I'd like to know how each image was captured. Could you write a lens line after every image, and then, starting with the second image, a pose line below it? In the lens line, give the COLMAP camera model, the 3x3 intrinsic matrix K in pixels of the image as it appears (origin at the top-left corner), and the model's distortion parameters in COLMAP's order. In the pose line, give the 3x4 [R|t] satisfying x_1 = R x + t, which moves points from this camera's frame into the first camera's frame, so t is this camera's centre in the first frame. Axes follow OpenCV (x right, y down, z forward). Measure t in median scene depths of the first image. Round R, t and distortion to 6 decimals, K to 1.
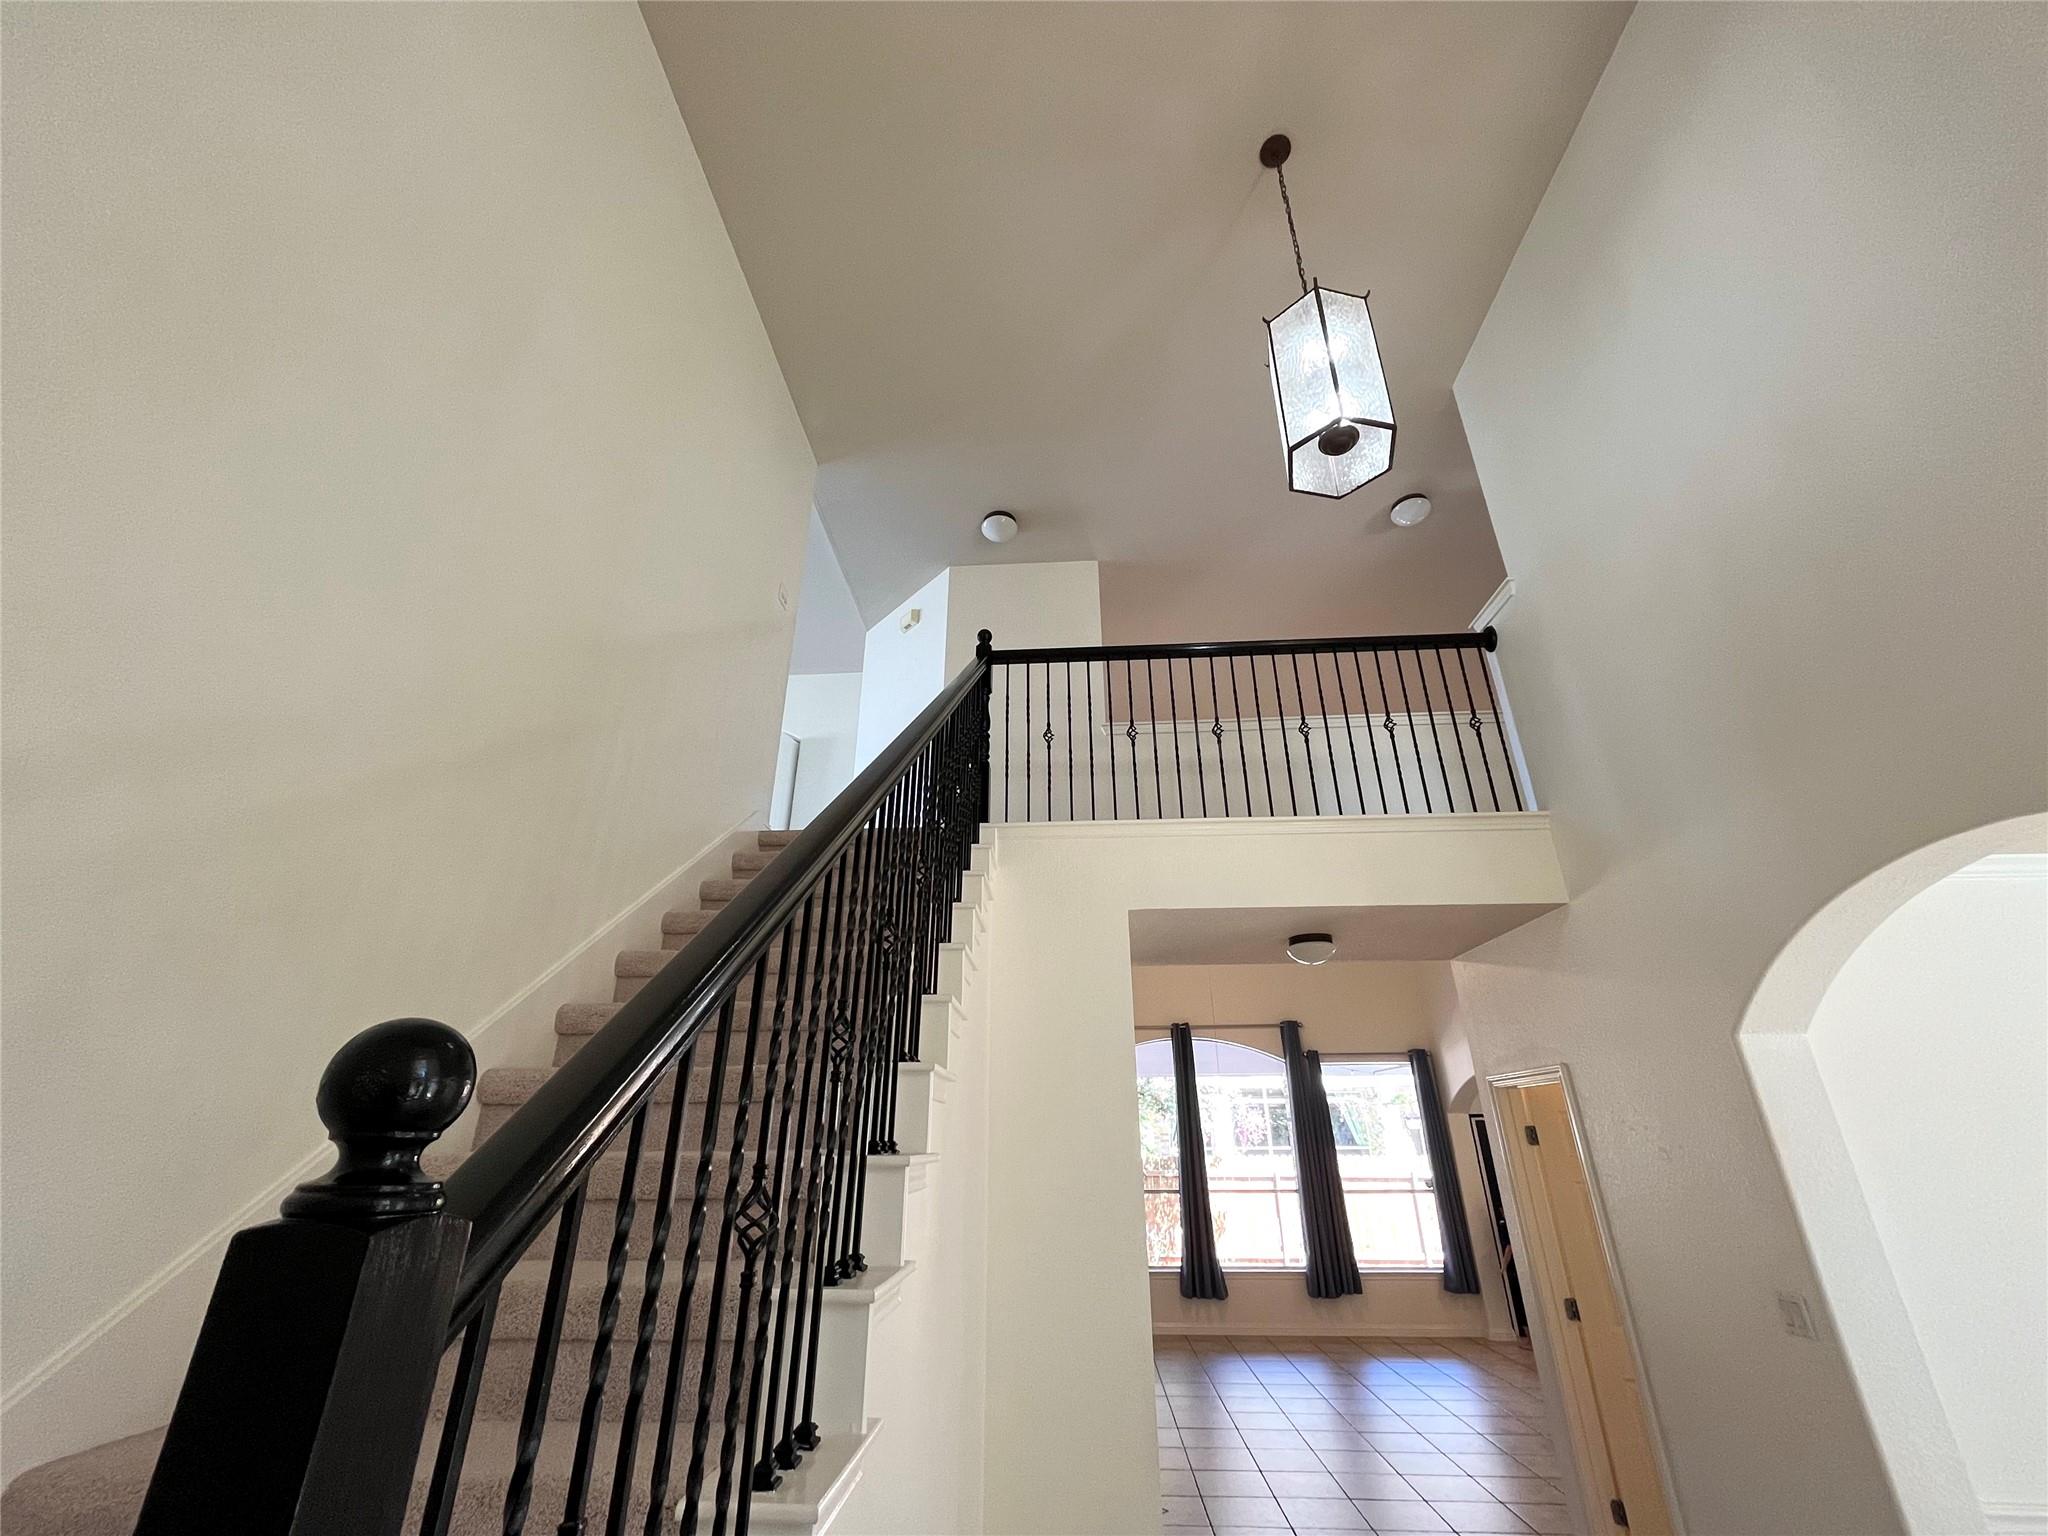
lens RADIAL K [[823.9, 0, 1023.6], [0, 823.9, 775.8], [0, 0, 1]] dist [-0.001673, -0.000008]
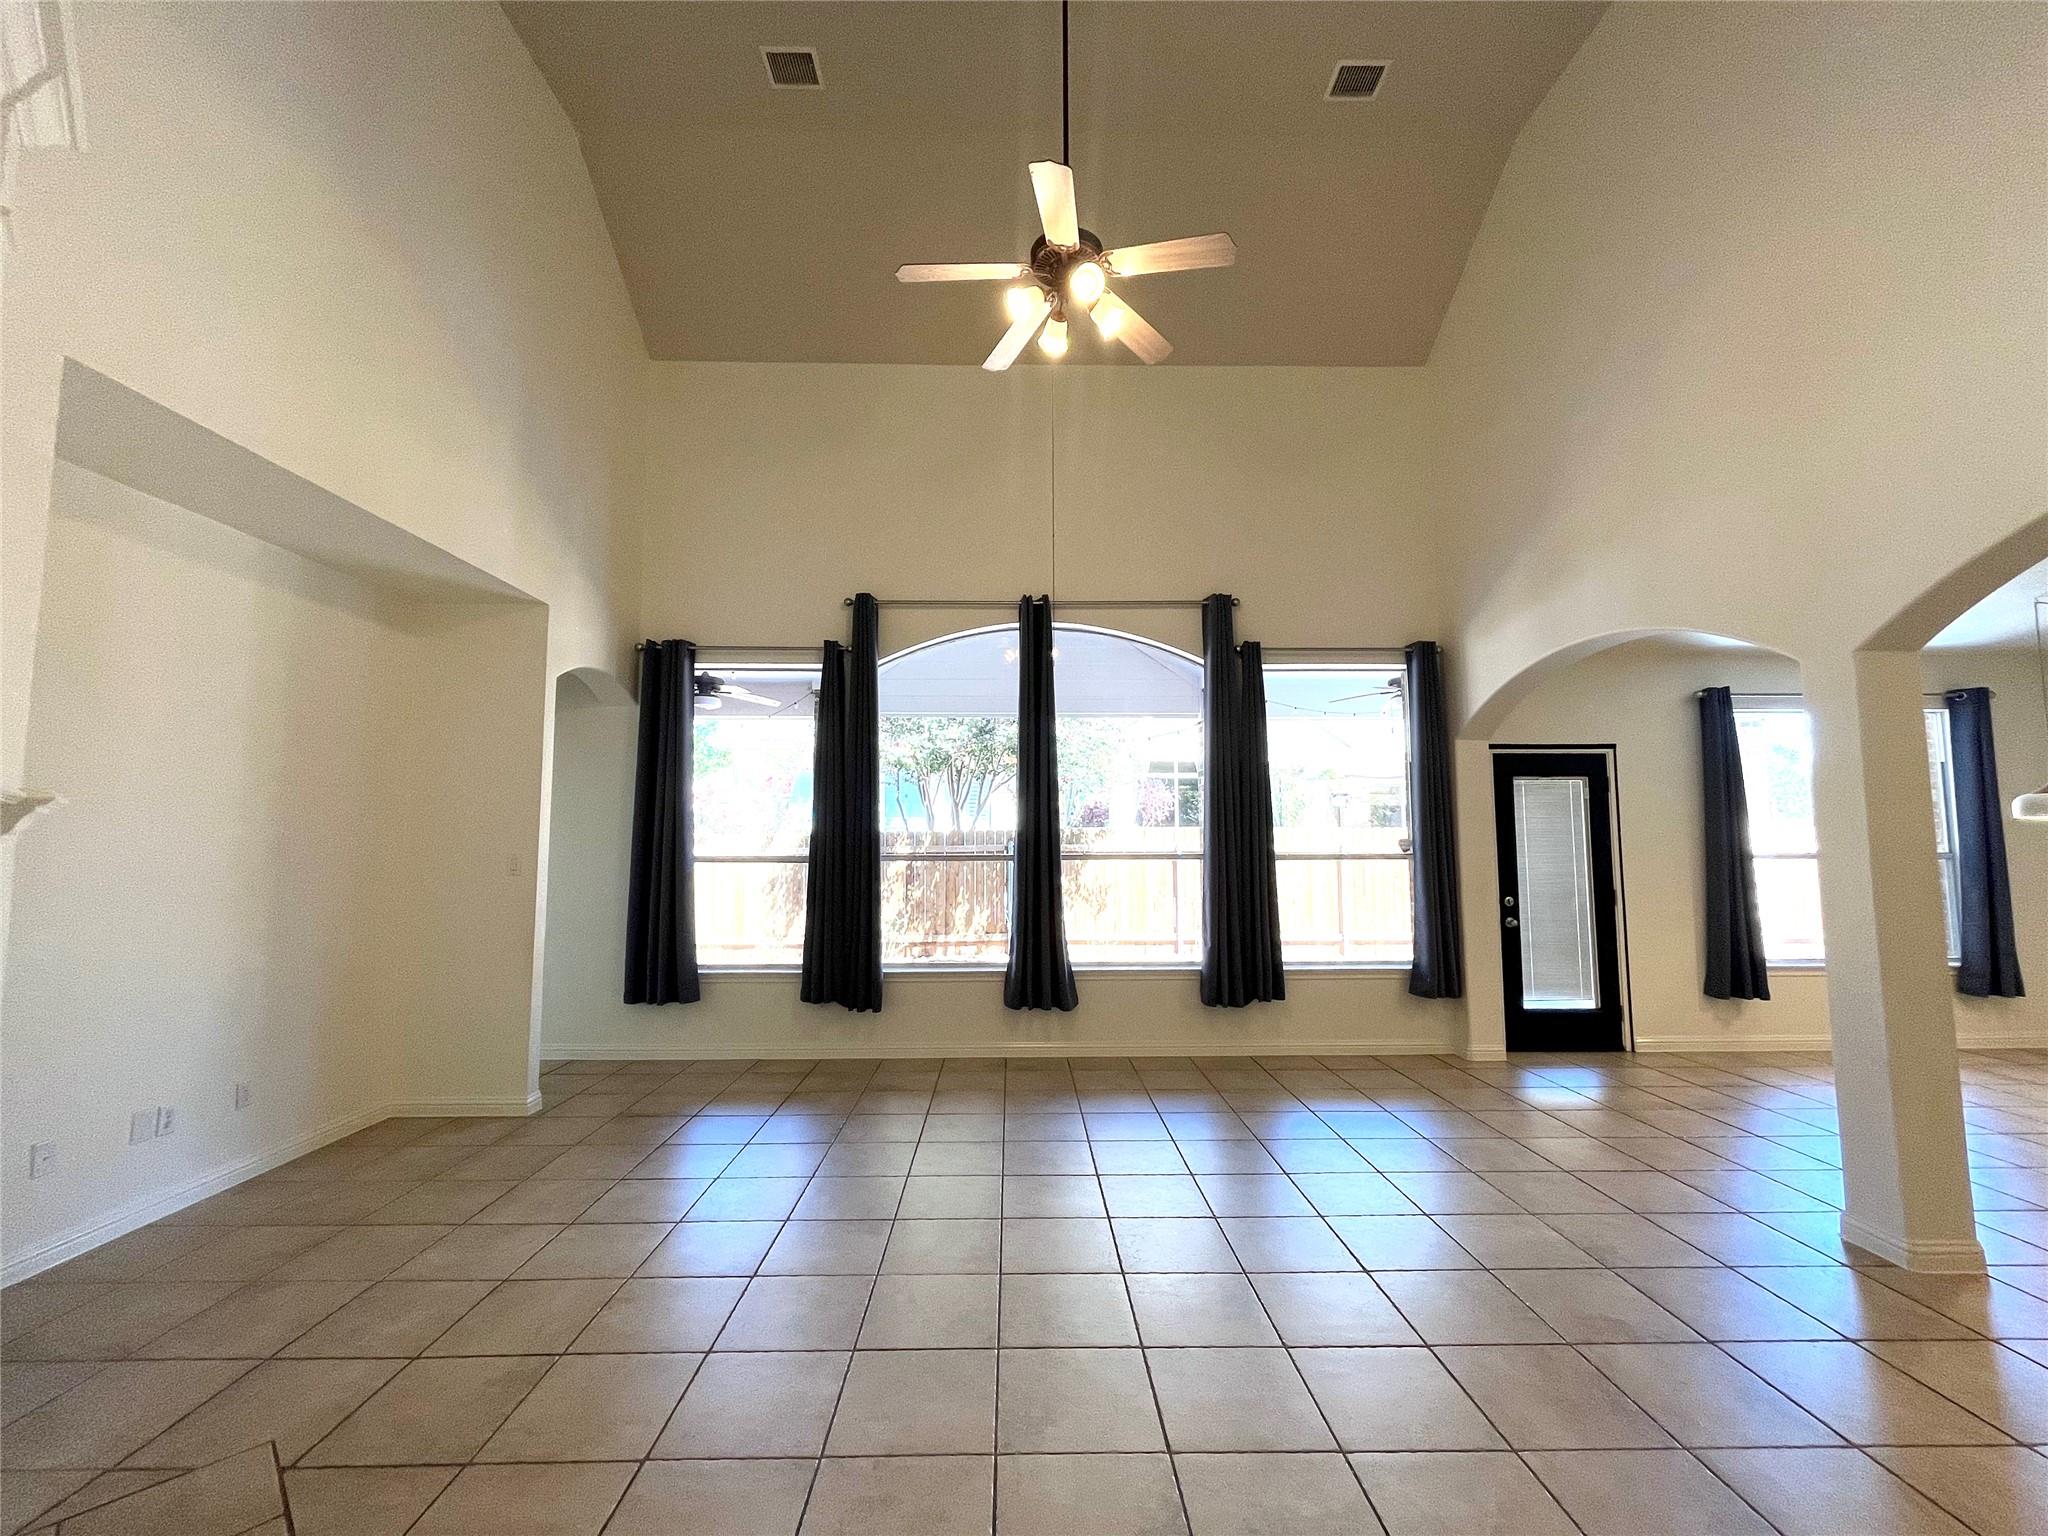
lens RADIAL K [[823.9, 0, 1030.3], [0, 823.9, 777.2], [0, 0, 1]] dist [-0.001673, -0.000008]
pose [[0.996459, 0.007616, 0.083729, 0.153970], [-0.035242, 0.942007, 0.333738, 0.250390], [-0.076331, -0.335507, 0.938940, 0.454387]]
